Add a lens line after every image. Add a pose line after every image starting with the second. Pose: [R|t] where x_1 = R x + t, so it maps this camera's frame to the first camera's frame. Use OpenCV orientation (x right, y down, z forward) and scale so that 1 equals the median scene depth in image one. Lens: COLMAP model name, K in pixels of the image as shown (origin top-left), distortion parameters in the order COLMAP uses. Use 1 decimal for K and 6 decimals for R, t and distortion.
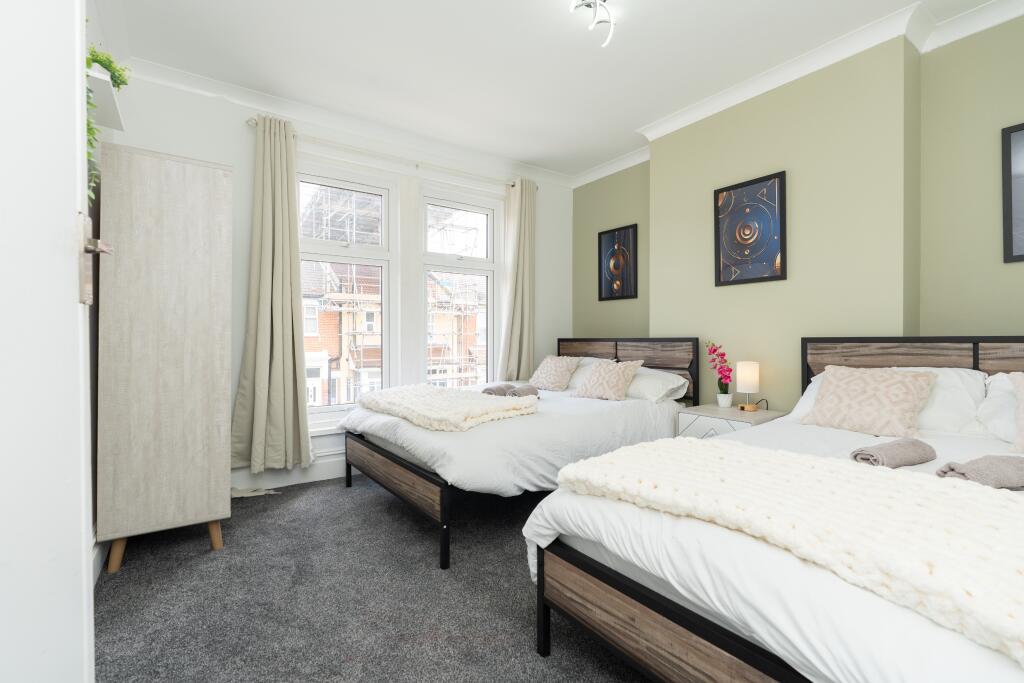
lens RADIAL K [[473.0, 0, 502.3], [0, 473.0, 333.9], [0, 0, 1]] dist [-0.010901, 0.003230]
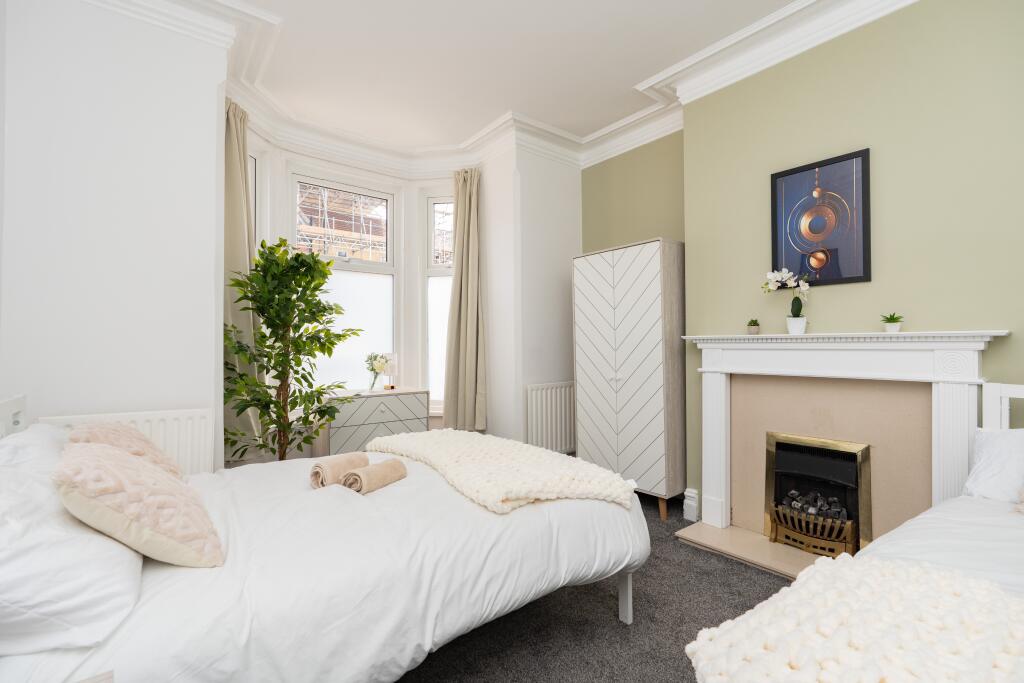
lens RADIAL K [[473.0, 0, 504.3], [0, 473.0, 340.9], [0, 0, 1]] dist [-0.010901, 0.003230]
pose [[0.998288, 0.002597, 0.058431, -0.207044], [-0.001876, 0.999922, -0.012377, 0.003602], [-0.058458, 0.012246, 0.998215, 0.545173]]
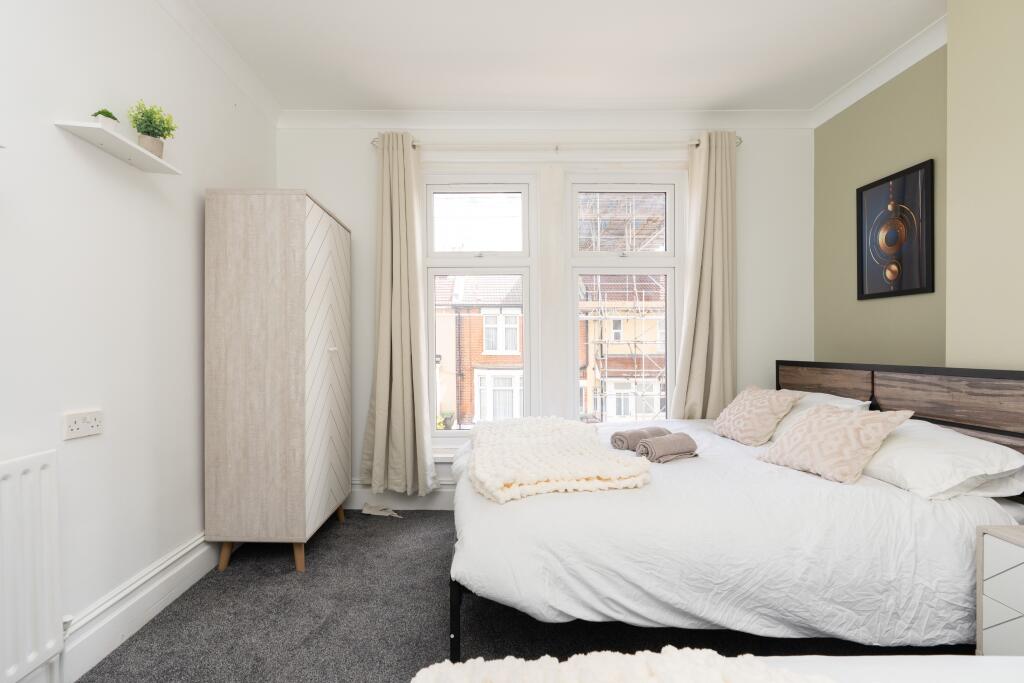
lens RADIAL K [[473.0, 0, 467.9], [0, 473.0, 345.6], [0, 0, 1]] dist [-0.010901, 0.003230]
pose [[0.811398, 0.001823, -0.584491, 0.188828], [0.004742, 0.999942, 0.009702, -0.023773], [0.584475, -0.010644, 0.811342, 0.261657]]
